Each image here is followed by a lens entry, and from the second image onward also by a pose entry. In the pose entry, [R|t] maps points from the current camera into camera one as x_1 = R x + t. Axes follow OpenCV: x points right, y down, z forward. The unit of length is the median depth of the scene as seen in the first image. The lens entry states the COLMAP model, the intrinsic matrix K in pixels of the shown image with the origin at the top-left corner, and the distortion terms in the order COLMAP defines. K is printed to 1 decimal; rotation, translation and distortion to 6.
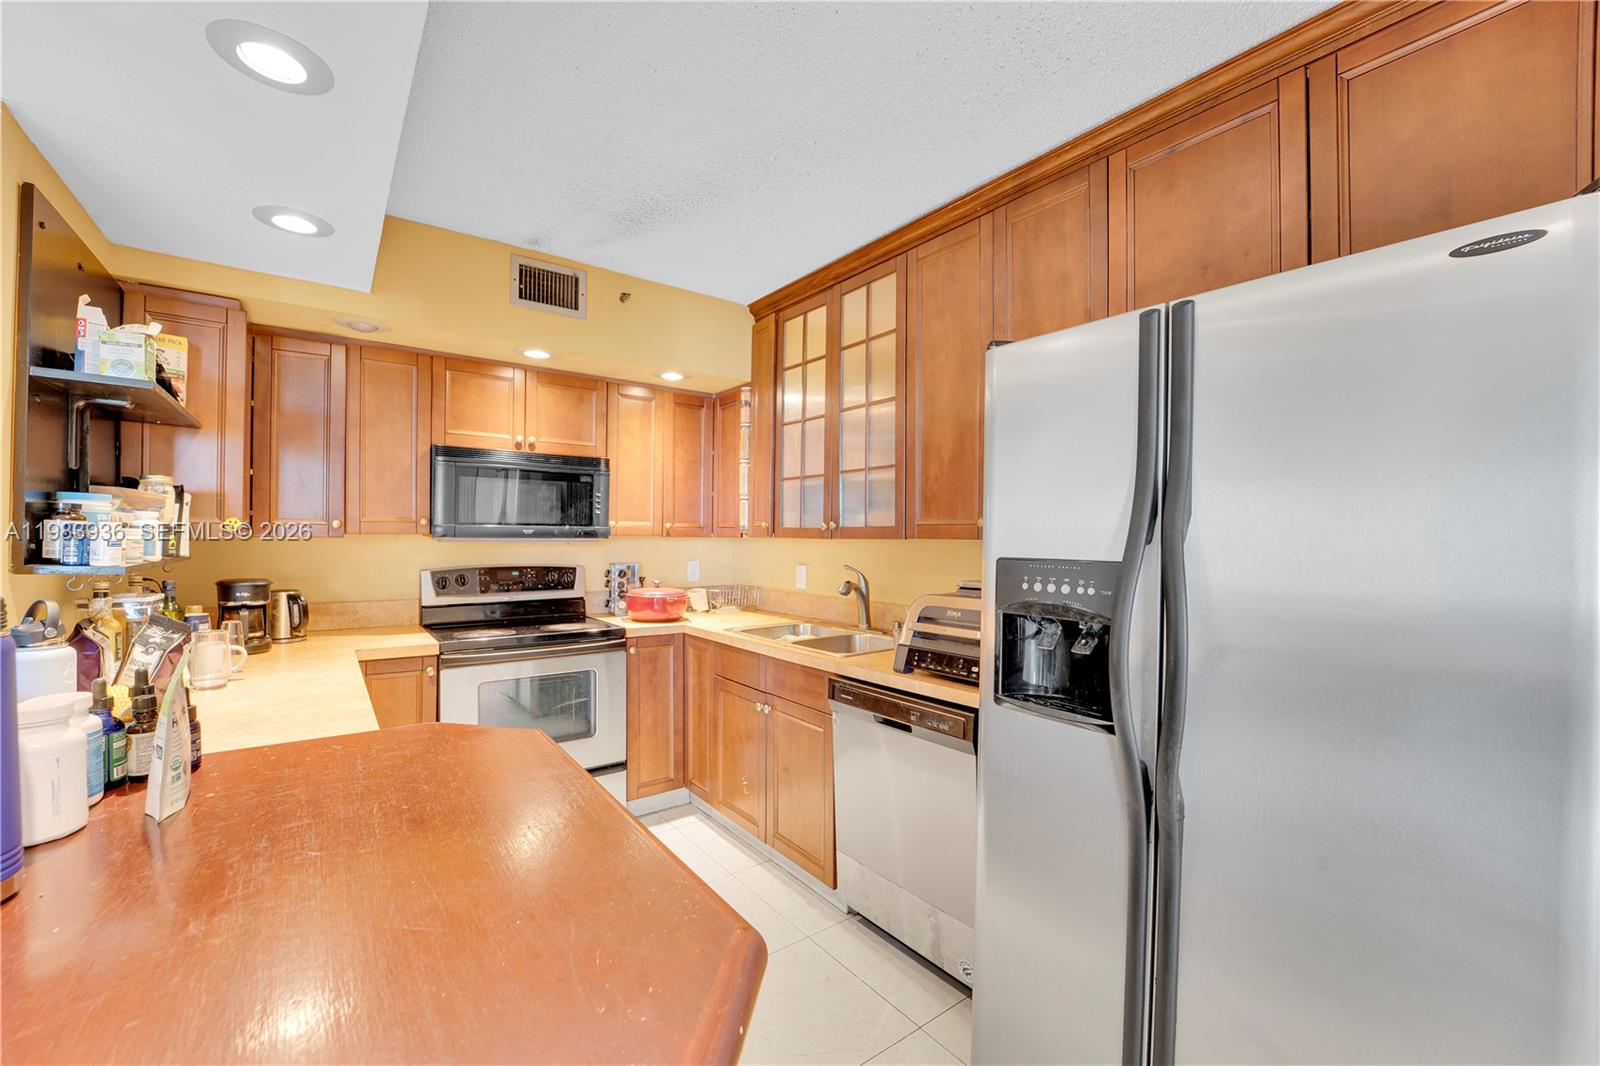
lens RADIAL K [[651.6, 0, 797.7], [0, 651.6, 539.7], [0, 0, 1]] dist [-0.021055, 0.000673]
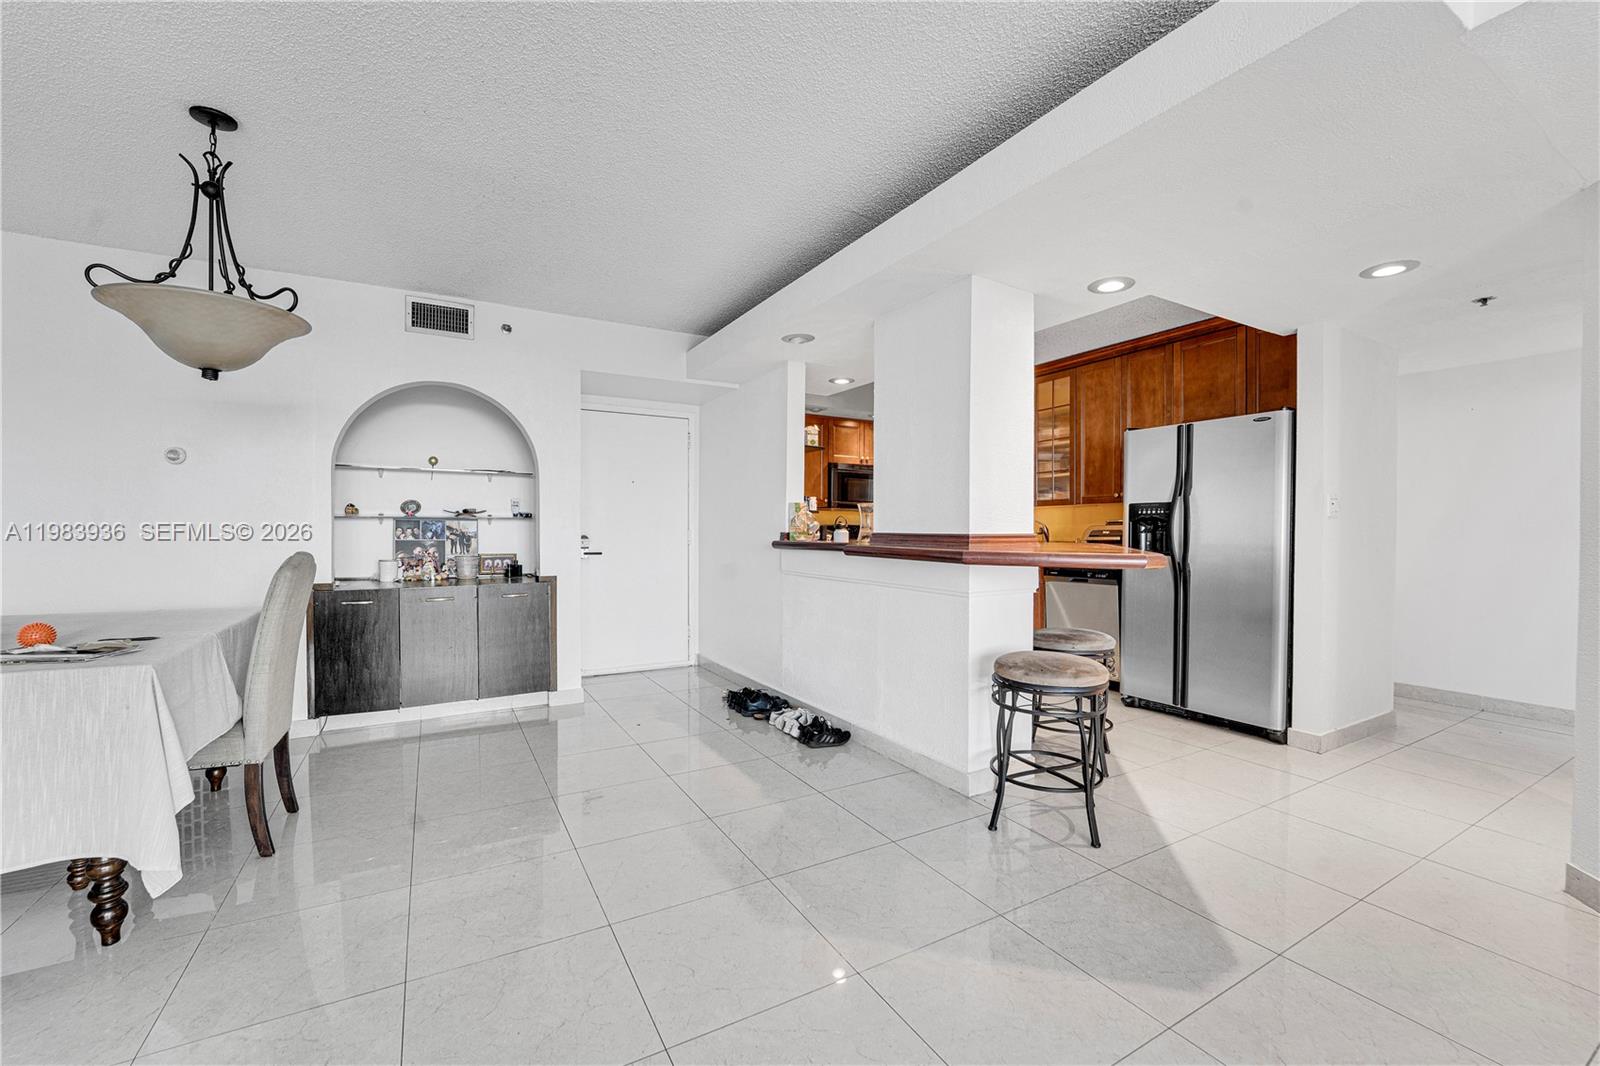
lens RADIAL K [[651.6, 0, 796.3], [0, 651.6, 537.3], [0, 0, 1]] dist [-0.021055, 0.000673]
pose [[0.992066, -0.005499, -0.125599, -0.408223], [0.006364, 0.999959, 0.006494, 0.074403], [0.125558, -0.007242, 0.992060, -1.043824]]
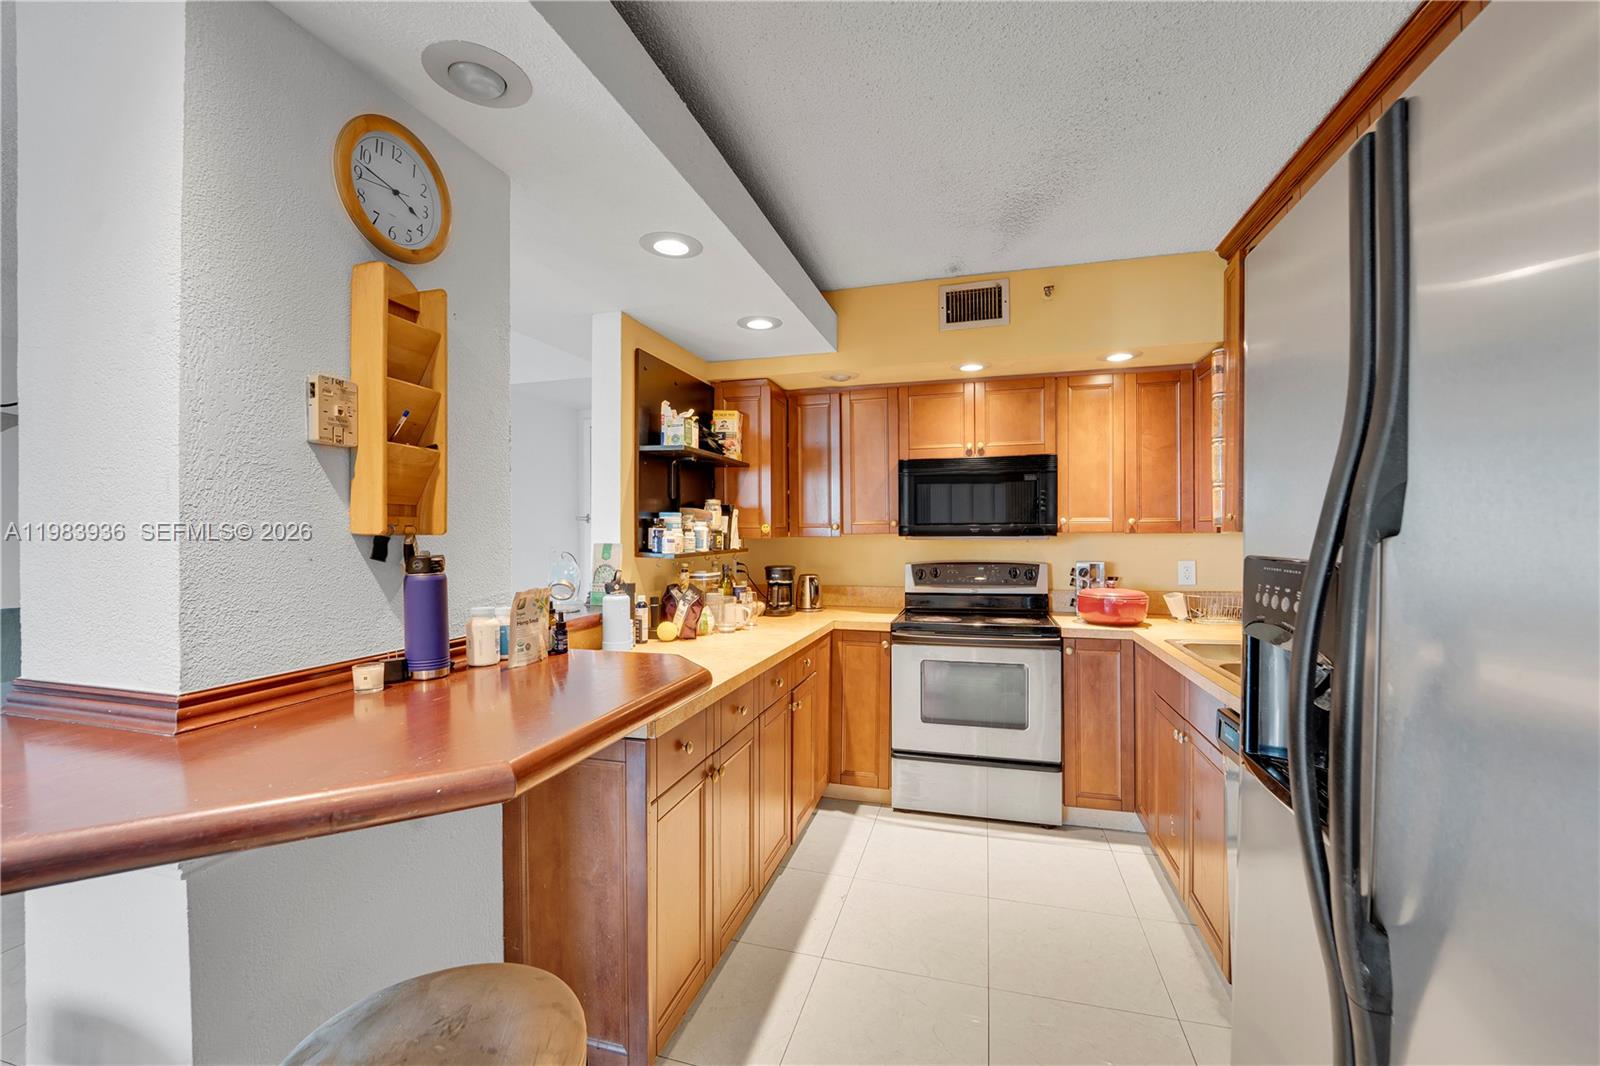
lens RADIAL K [[651.6, 0, 791.8], [0, 651.6, 539.3], [0, 0, 1]] dist [-0.021055, 0.000673]
pose [[0.603369, -0.005327, -0.797444, 0.289719], [0.005689, 0.999981, -0.002376, 0.004045], [0.797442, -0.003104, 0.603388, 0.098104]]
